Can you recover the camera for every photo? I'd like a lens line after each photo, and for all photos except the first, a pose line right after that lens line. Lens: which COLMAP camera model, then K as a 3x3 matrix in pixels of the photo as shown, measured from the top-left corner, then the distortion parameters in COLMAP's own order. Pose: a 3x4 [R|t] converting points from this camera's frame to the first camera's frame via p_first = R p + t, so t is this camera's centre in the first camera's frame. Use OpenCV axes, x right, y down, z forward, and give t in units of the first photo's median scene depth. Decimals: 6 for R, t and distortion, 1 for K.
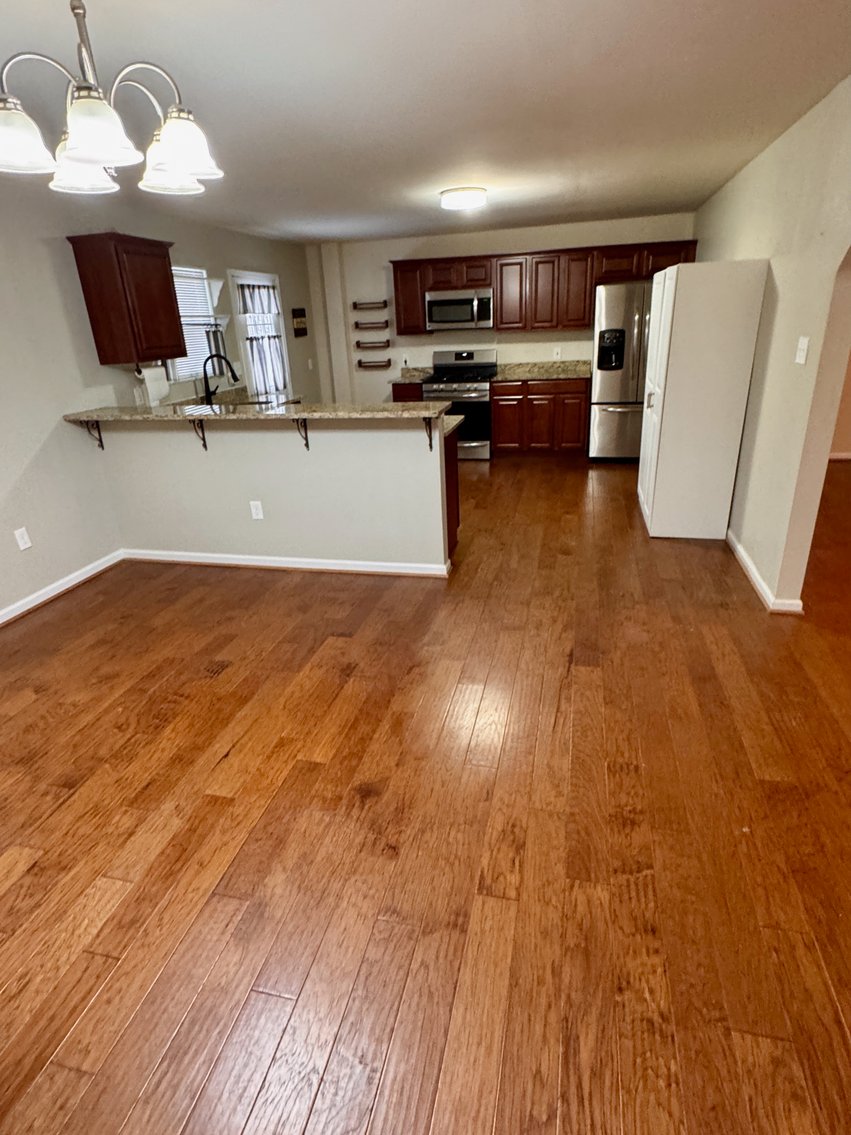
lens RADIAL K [[613.2, 0, 425.5], [0, 613.2, 567.5], [0, 0, 1]] dist [0.000061, 0.000548]
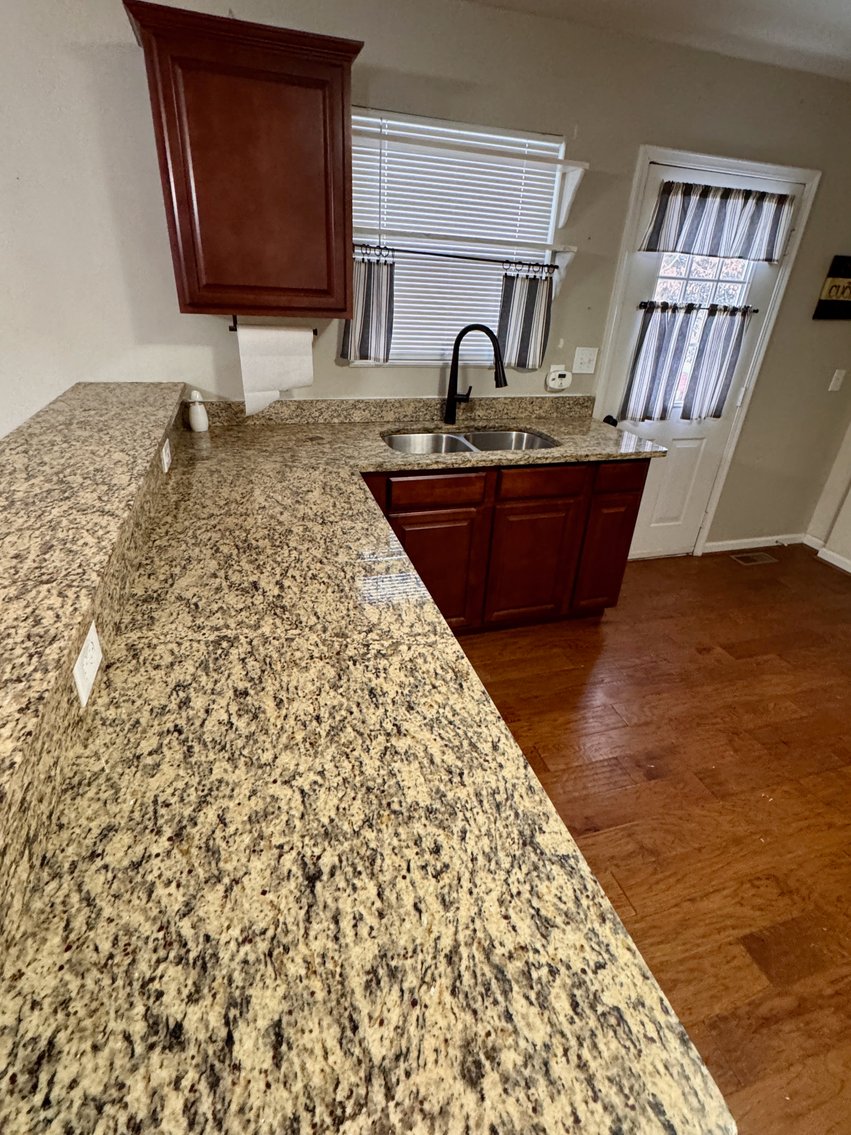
lens RADIAL K [[556.1, 0, 425.5], [0, 556.1, 567.5], [0, 0, 1]] dist [-0.000597, 0.000139]
pose [[0.500322, 0.470184, -0.727053, 0.079771], [-0.396141, 0.870973, 0.290652, -0.439896], [0.769903, 0.142596, 0.622026, 1.086740]]
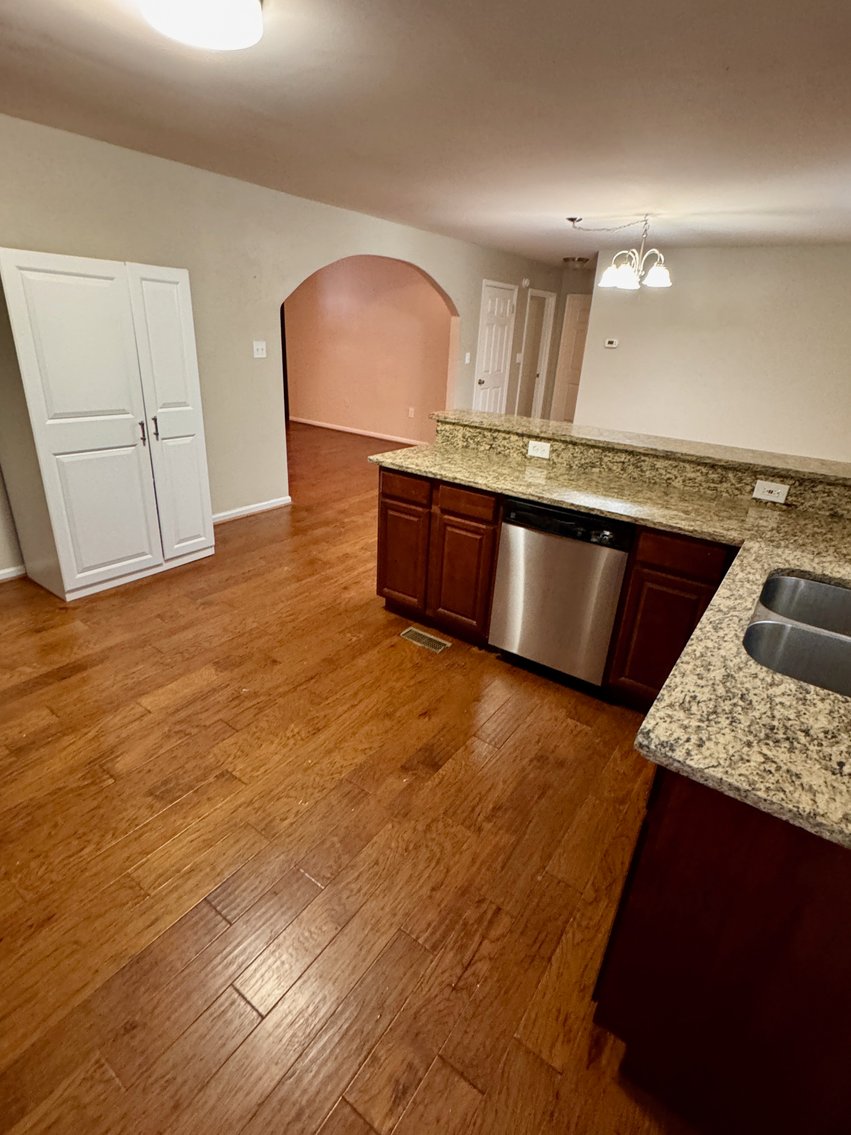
lens RADIAL K [[556.1, 0, 425.5], [0, 556.1, 567.5], [0, 0, 1]] dist [-0.000597, 0.000139]
pose [[-0.922261, -0.148173, 0.357043, -0.382831], [0.143547, 0.726313, 0.672208, -0.796544], [-0.358928, 0.671203, -0.648580, 1.997226]]
